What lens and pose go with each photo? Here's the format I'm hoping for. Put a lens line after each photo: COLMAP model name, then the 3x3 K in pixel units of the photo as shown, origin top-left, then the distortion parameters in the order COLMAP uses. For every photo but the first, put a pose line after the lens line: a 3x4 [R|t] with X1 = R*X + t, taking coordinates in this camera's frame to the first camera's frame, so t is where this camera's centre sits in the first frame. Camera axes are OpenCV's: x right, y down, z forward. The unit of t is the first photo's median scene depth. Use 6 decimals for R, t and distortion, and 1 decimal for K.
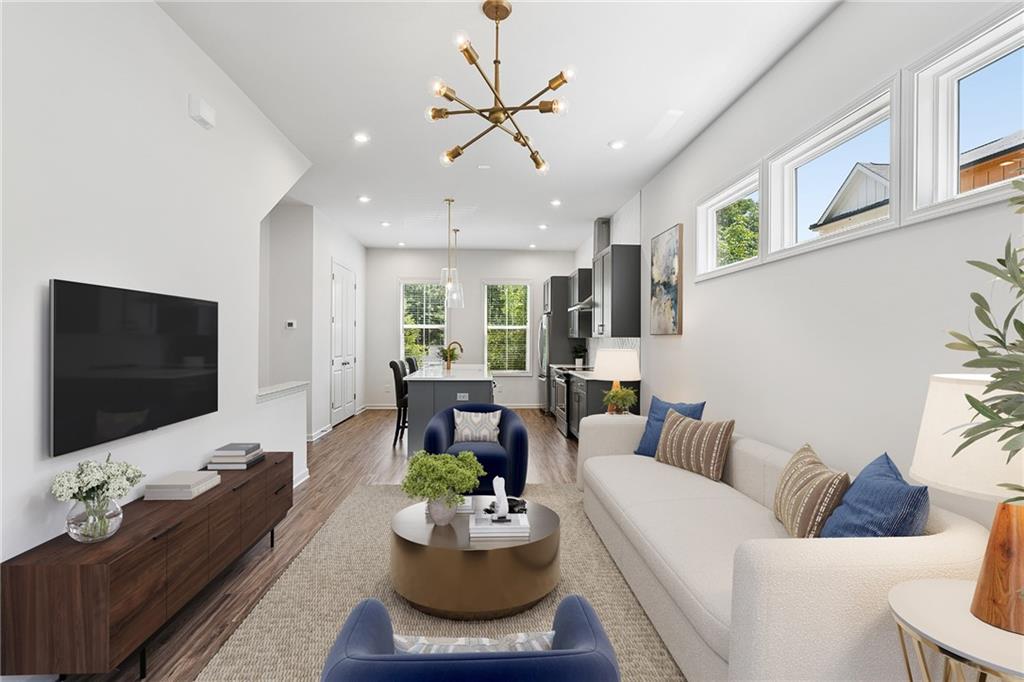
lens RADIAL K [[470.6, 0, 510.4], [0, 470.6, 340.0], [0, 0, 1]] dist [-0.004913, 0.001347]
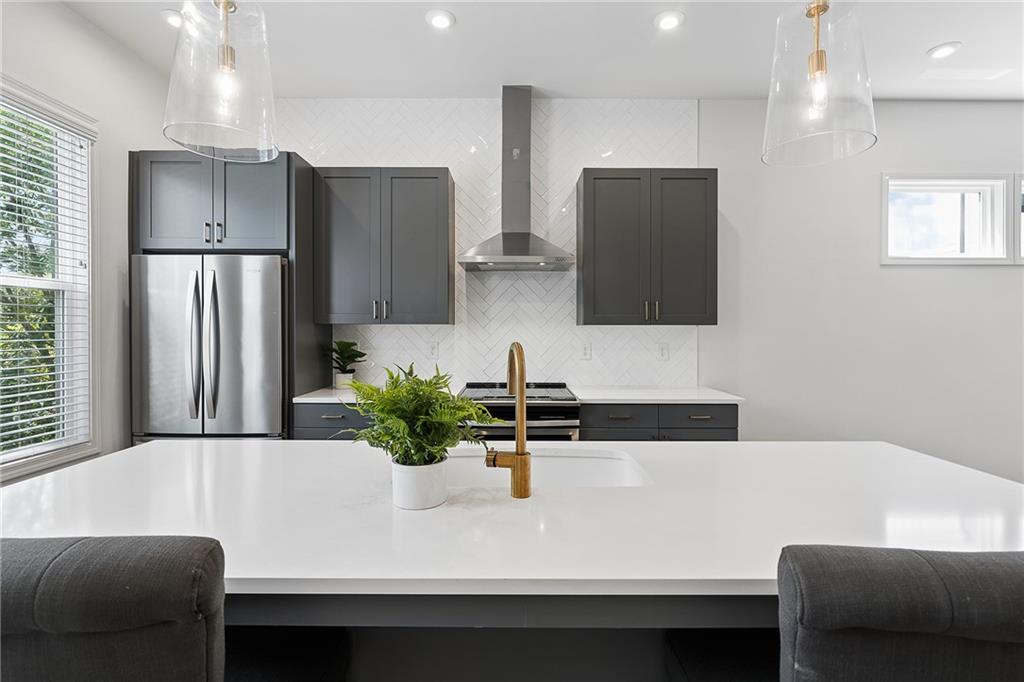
lens RADIAL K [[470.6, 0, 513.6], [0, 470.6, 330.4], [0, 0, 1]] dist [-0.004913, 0.001347]
pose [[0.060810, -0.008306, 0.998115, -0.310488], [-0.001838, 0.999963, 0.008433, -0.003084], [-0.998148, -0.002348, 0.060792, 0.966274]]
